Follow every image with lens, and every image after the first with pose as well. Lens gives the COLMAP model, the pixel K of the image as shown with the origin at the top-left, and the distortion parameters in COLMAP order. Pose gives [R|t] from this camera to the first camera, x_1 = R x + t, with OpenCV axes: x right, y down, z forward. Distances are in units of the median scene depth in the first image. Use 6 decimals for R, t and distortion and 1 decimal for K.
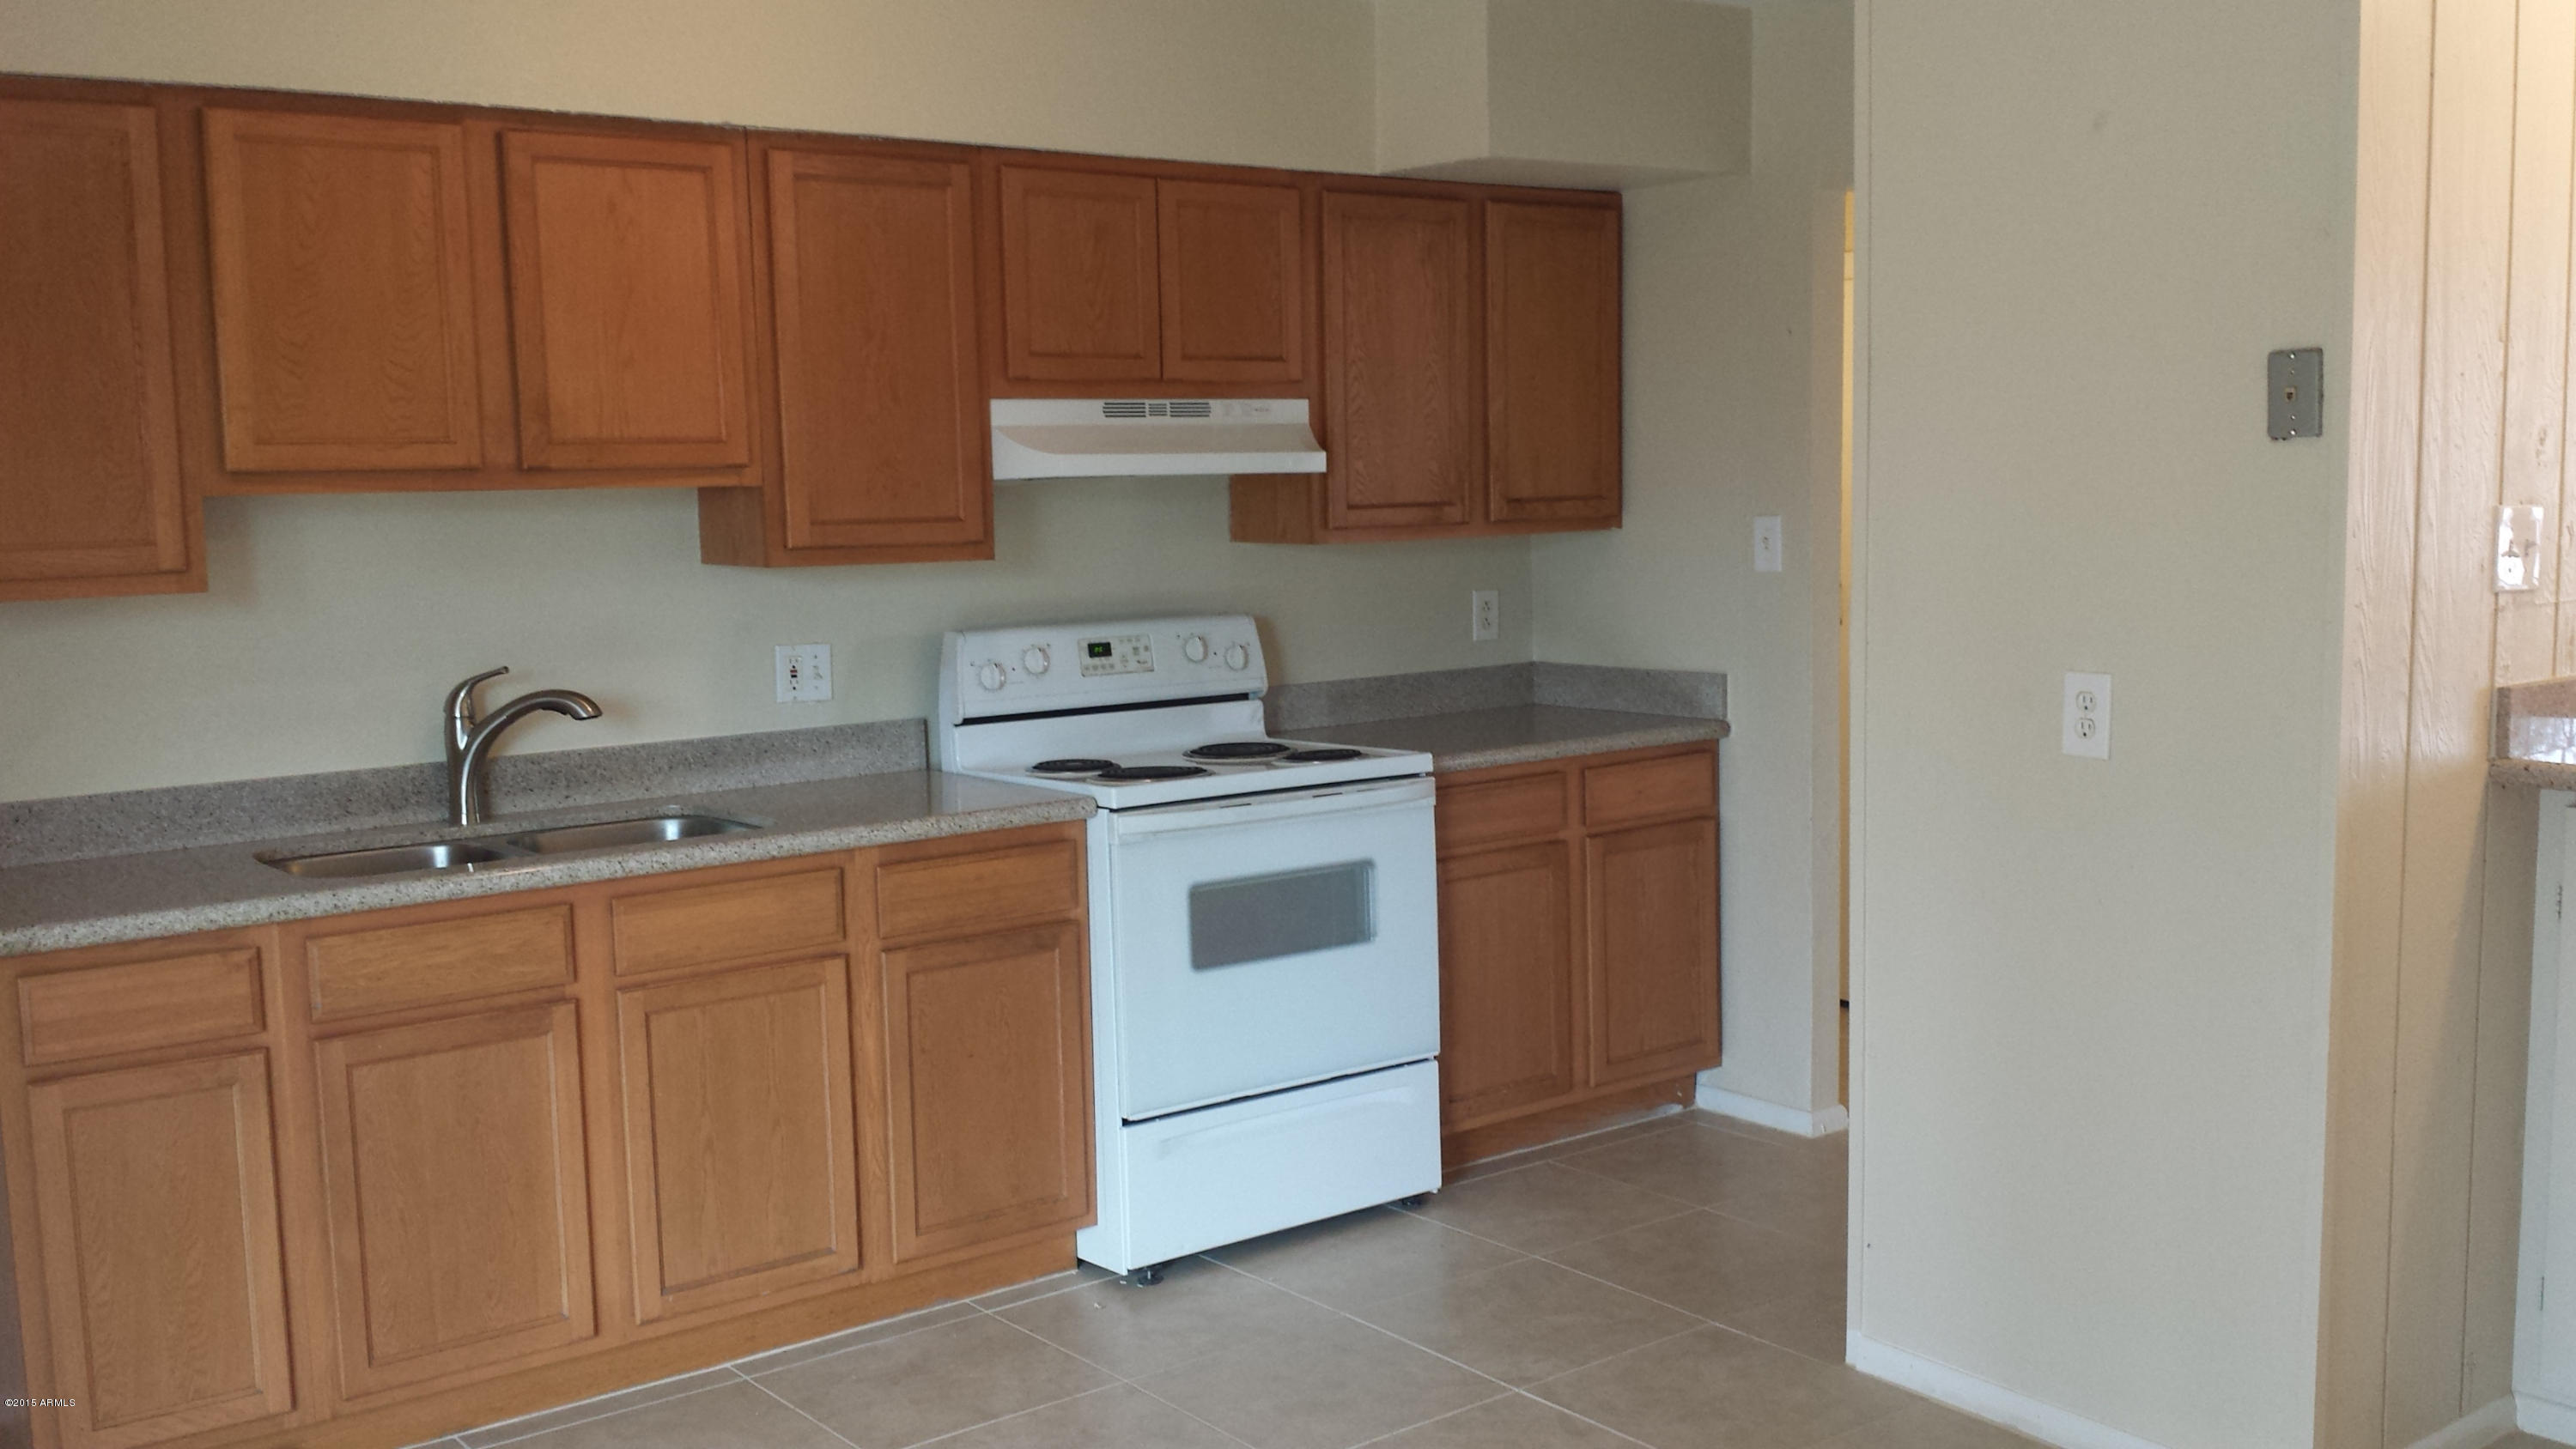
lens RADIAL K [[2442.8, 0, 1288.0], [0, 2442.8, 724.5], [0, 0, 1]] dist [0.082712, -0.318337]
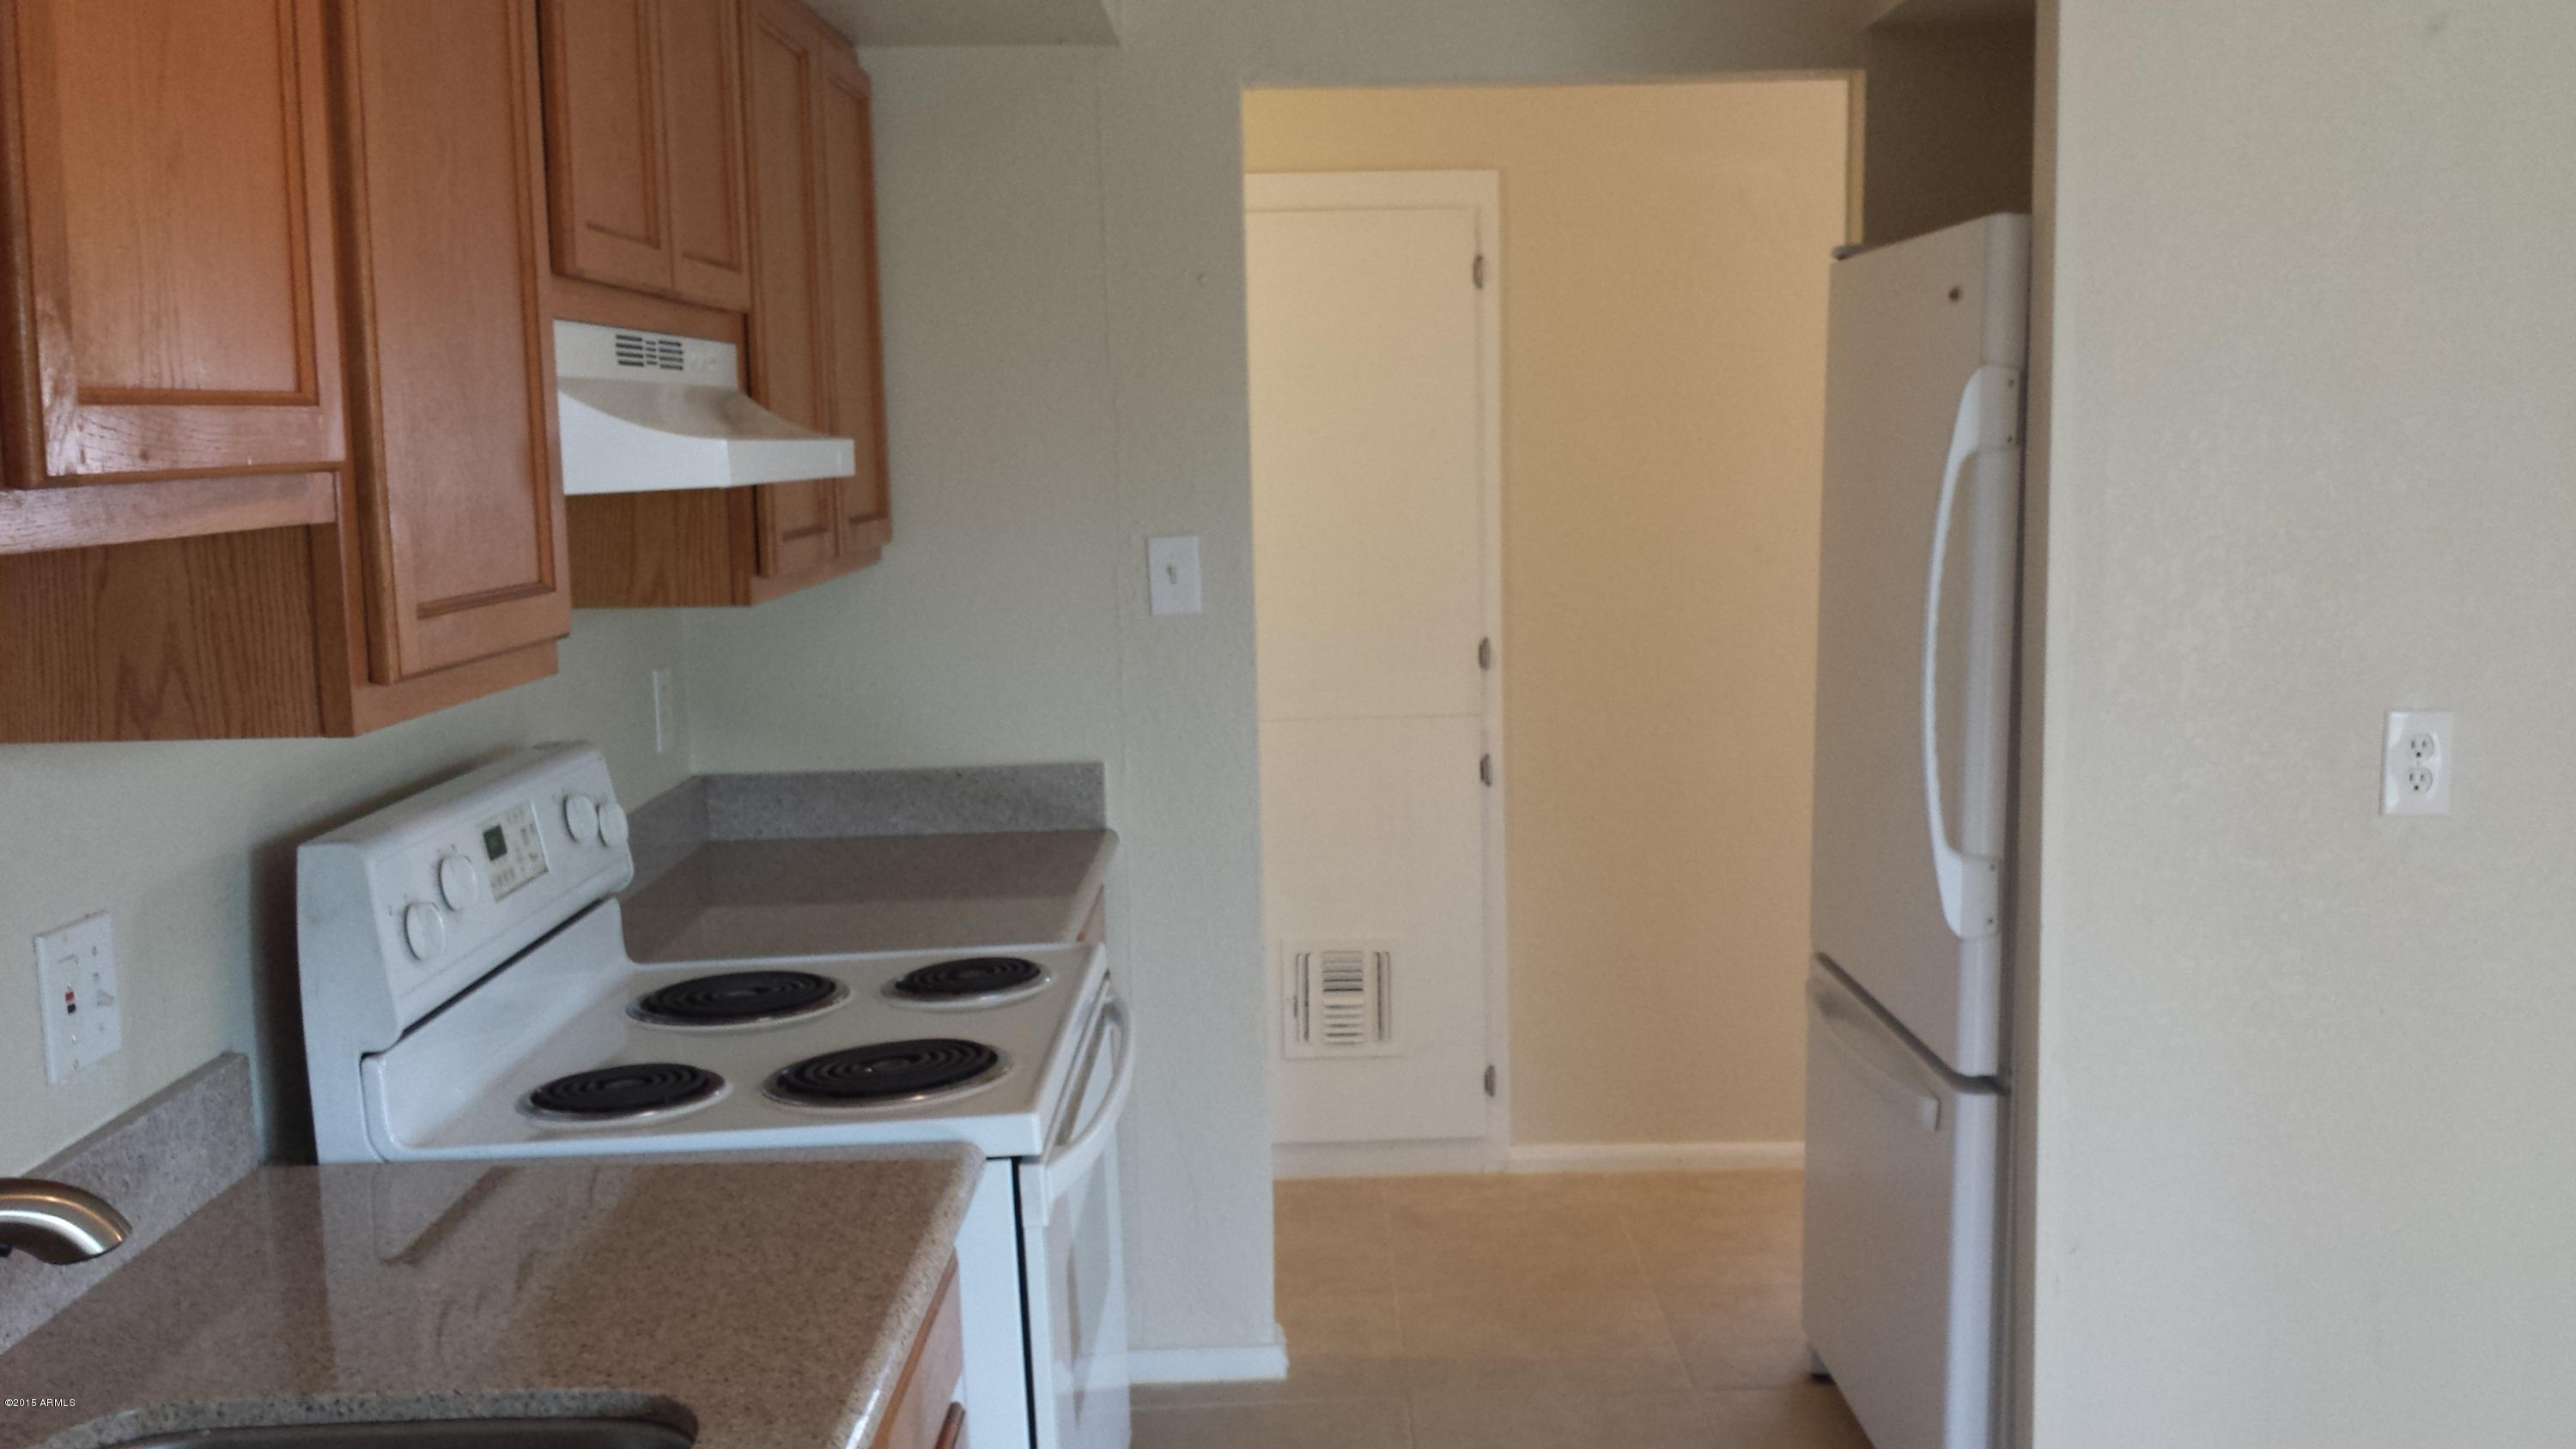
lens RADIAL K [[2442.8, 0, 1288.0], [0, 2442.8, 724.5], [0, 0, 1]] dist [0.082712, -0.318337]
pose [[0.583405, -0.089030, 0.807287, -0.362903], [0.094186, 0.994684, 0.041631, -0.057340], [-0.806701, 0.051747, 0.588689, 0.560071]]
